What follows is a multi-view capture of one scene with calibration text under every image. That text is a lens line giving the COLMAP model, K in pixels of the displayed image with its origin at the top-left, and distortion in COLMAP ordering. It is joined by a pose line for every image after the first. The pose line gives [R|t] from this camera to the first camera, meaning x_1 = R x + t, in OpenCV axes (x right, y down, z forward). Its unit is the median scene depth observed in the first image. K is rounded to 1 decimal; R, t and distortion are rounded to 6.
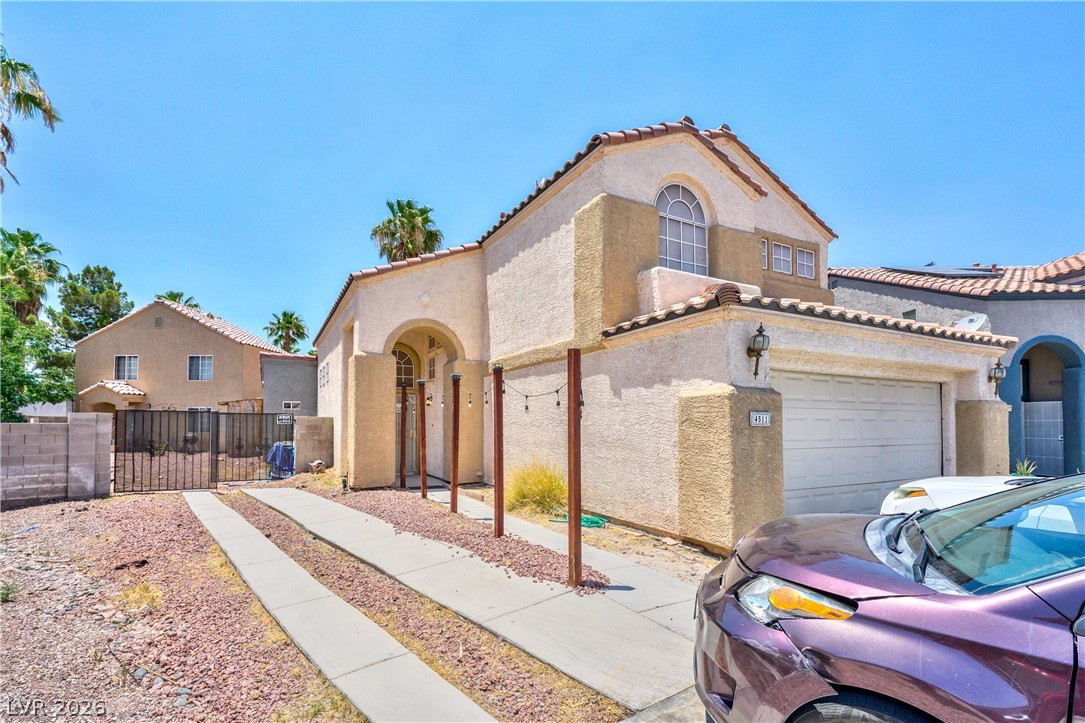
lens RADIAL K [[471.4, 0, 502.0], [0, 471.4, 410.3], [0, 0, 1]] dist [0.000146, 0.000111]
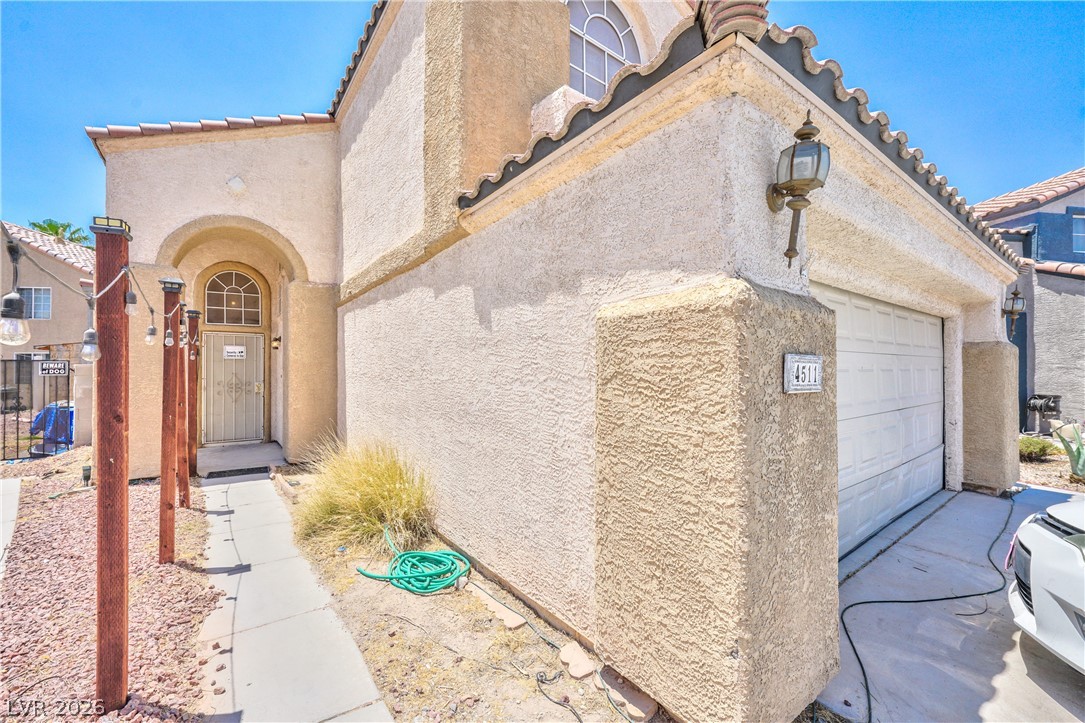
lens RADIAL K [[418.1, 0, 531.0], [0, 418.1, 359.6], [0, 0, 1]] dist [-0.010271, 0.000450]
pose [[0.984033, 0.000164, 0.177985, 0.215258], [-0.001127, 0.999985, 0.005311, 0.004473], [-0.177982, -0.005427, 0.984019, 0.553232]]
